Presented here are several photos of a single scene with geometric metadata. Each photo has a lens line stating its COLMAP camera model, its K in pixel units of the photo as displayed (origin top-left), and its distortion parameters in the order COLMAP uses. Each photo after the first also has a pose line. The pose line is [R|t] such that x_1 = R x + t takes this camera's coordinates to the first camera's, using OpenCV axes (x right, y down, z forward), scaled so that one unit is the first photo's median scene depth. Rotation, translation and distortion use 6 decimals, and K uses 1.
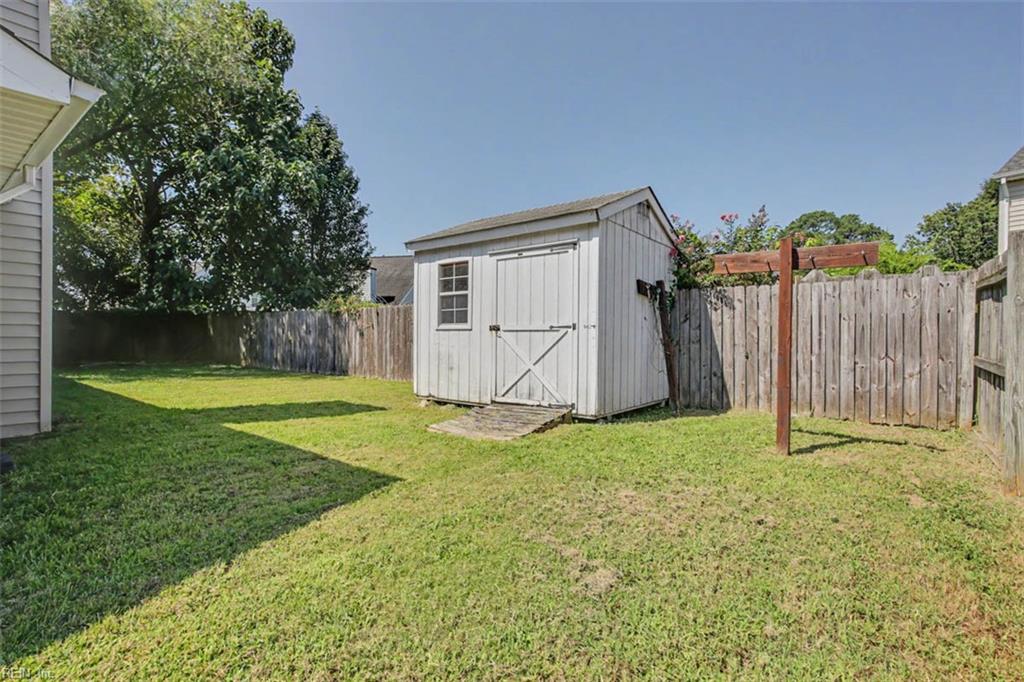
lens RADIAL K [[478.2, 0, 509.2], [0, 478.2, 347.8], [0, 0, 1]] dist [-0.001082, -0.000475]
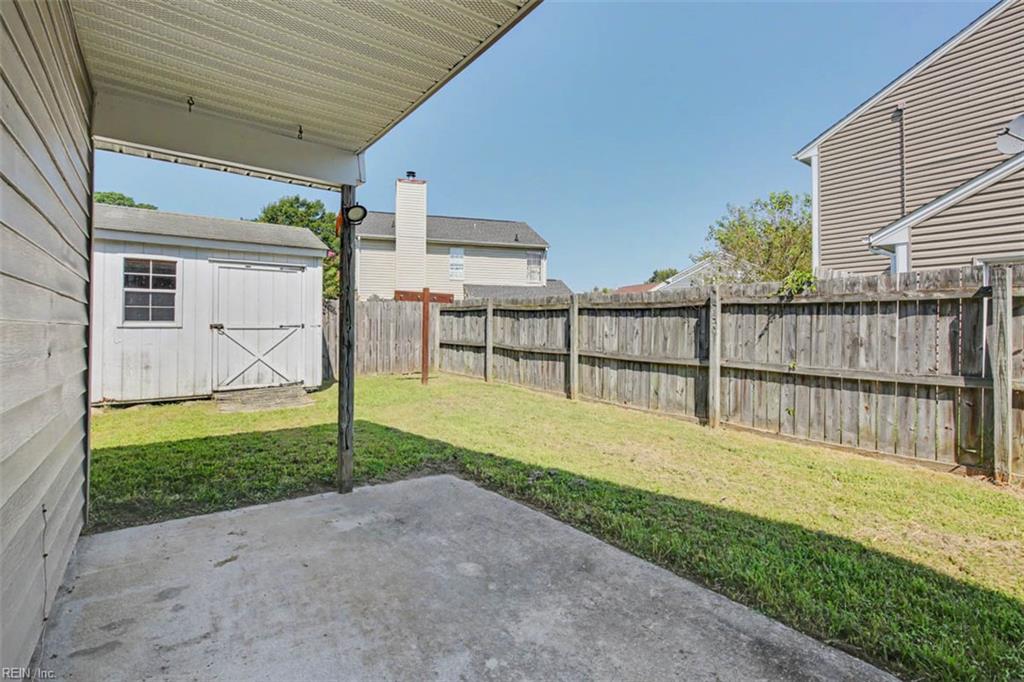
lens RADIAL K [[488.4, 0, 513.1], [0, 488.4, 333.1], [0, 0, 1]] dist [-0.000128, -0.000294]
pose [[0.264958, -0.014145, 0.964156, -0.921639], [0.022316, 0.999715, 0.008534, -0.018488], [-0.964002, 0.019254, 0.265198, 0.013234]]
